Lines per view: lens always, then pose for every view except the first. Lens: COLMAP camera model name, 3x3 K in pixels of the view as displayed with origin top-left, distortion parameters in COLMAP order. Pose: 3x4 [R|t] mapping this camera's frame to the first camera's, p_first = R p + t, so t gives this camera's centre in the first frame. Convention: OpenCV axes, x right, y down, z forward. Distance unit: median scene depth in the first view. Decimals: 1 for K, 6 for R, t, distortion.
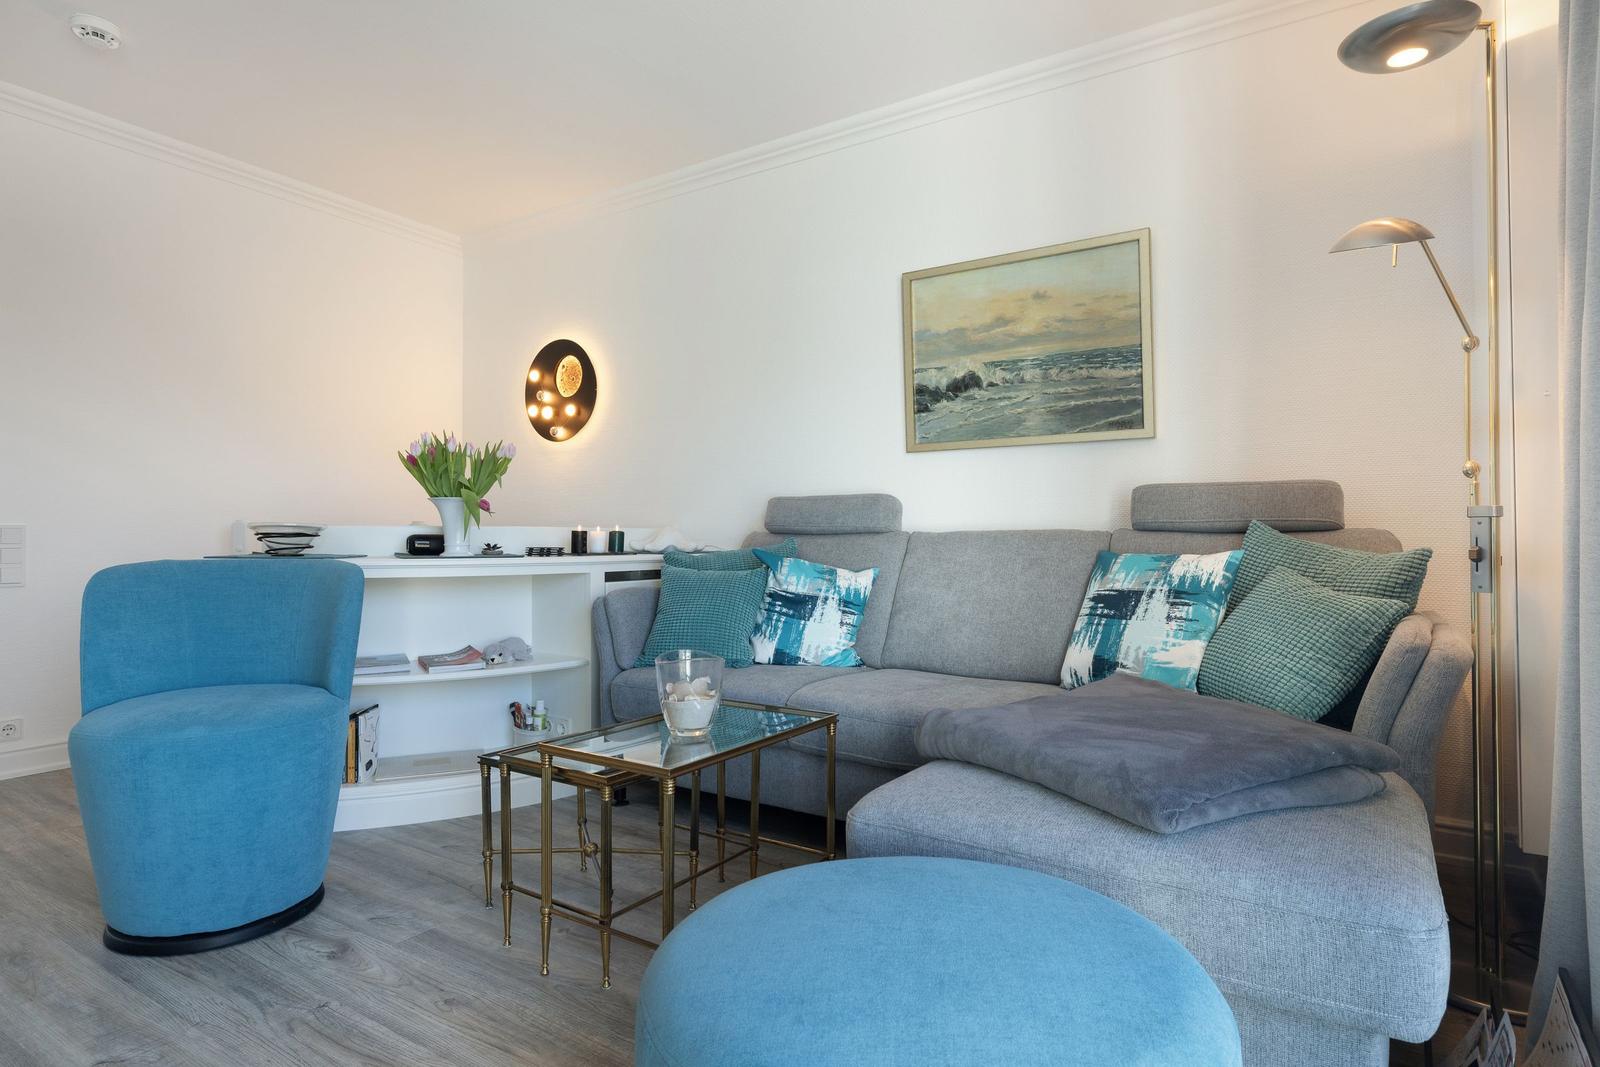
lens RADIAL K [[861.8, 0, 808.0], [0, 861.8, 532.2], [0, 0, 1]] dist [0.006171, -0.002412]
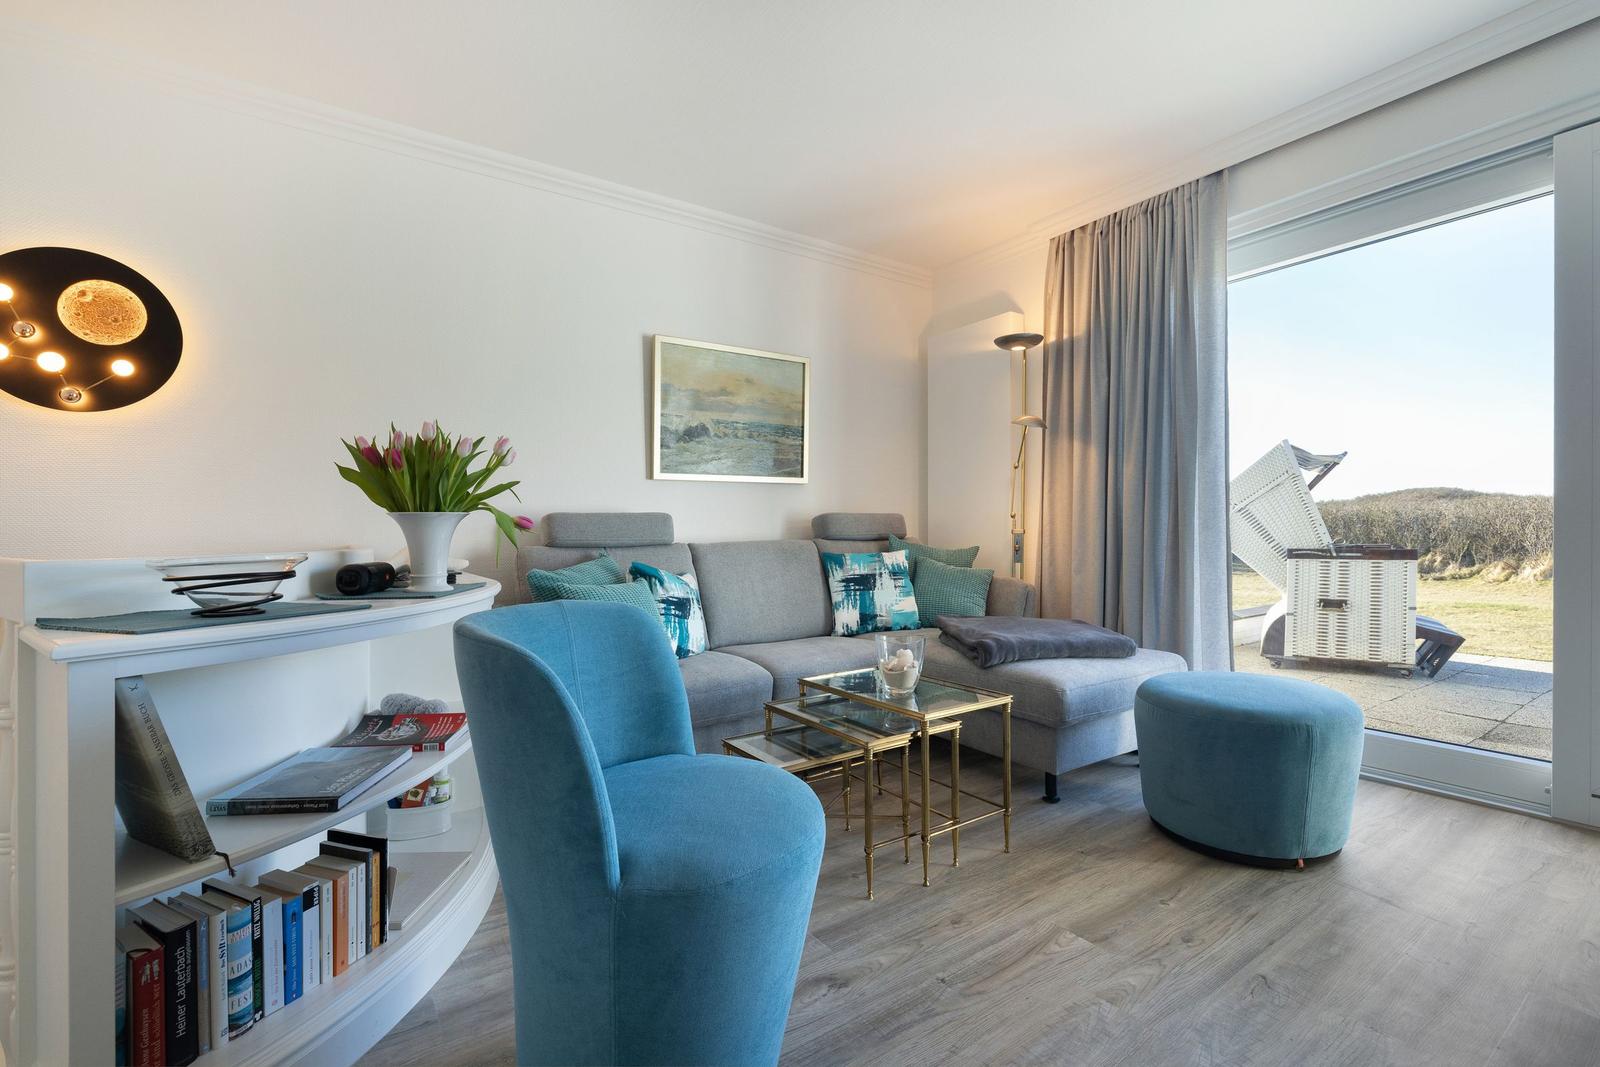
lens RADIAL K [[697.4, 0, 800.9], [0, 697.4, 555.9], [0, 0, 1]] dist [-0.005580, -0.000331]
pose [[0.386051, -0.040807, 0.921575, -0.837332], [0.007362, 0.999126, 0.041157, -0.025471], [-0.922448, -0.009104, 0.386014, 0.477377]]
